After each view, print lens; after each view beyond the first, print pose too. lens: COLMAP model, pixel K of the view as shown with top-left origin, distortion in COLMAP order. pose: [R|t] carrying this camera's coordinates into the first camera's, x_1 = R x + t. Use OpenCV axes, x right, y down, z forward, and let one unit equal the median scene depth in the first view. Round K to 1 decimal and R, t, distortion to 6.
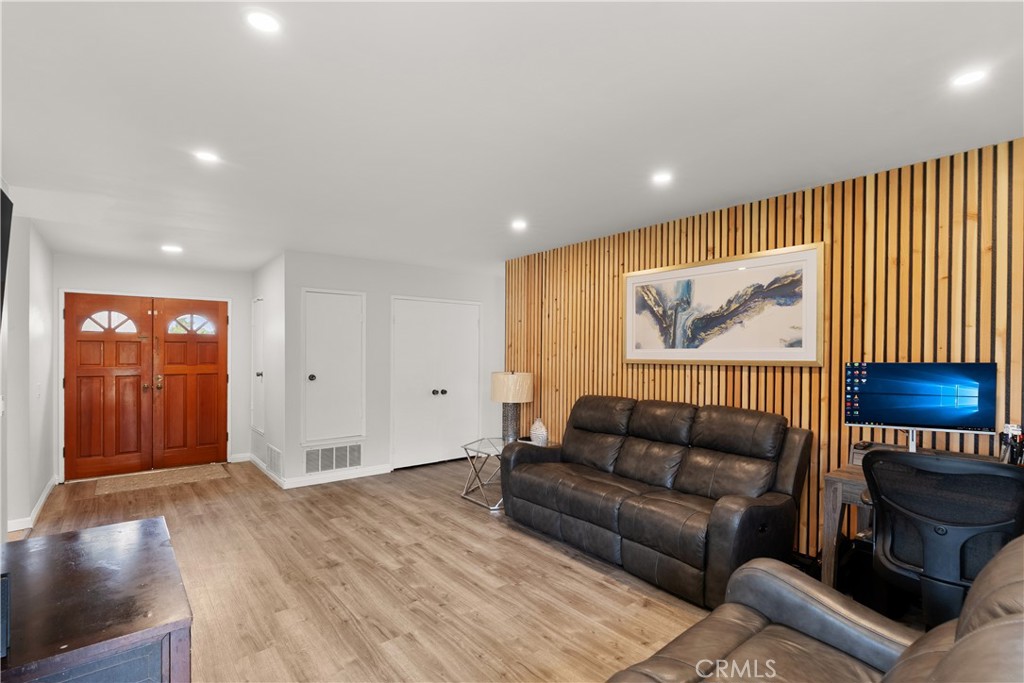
lens RADIAL K [[468.5, 0, 522.6], [0, 468.5, 355.7], [0, 0, 1]] dist [-0.012115, 0.000864]
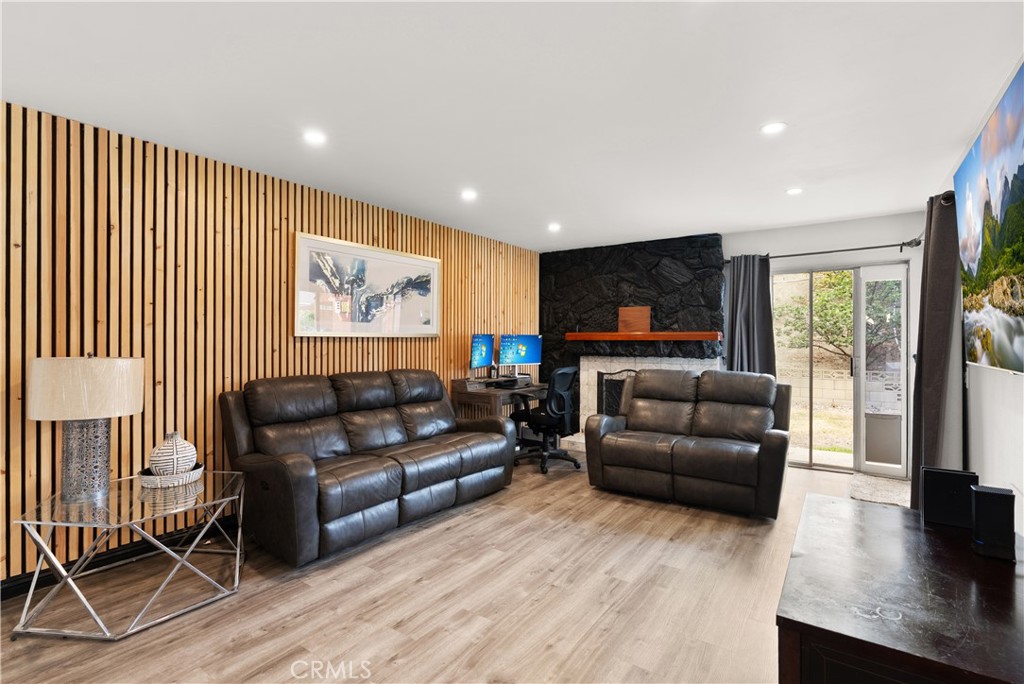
lens RADIAL K [[468.5, 0, 505.5], [0, 468.5, 342.7], [0, 0, 1]] dist [-0.012115, 0.000864]
pose [[-0.223435, -0.011517, 0.974651, -0.883527], [-0.001736, 0.999933, 0.011418, 0.021427], [-0.974717, 0.000859, -0.223440, 1.030243]]
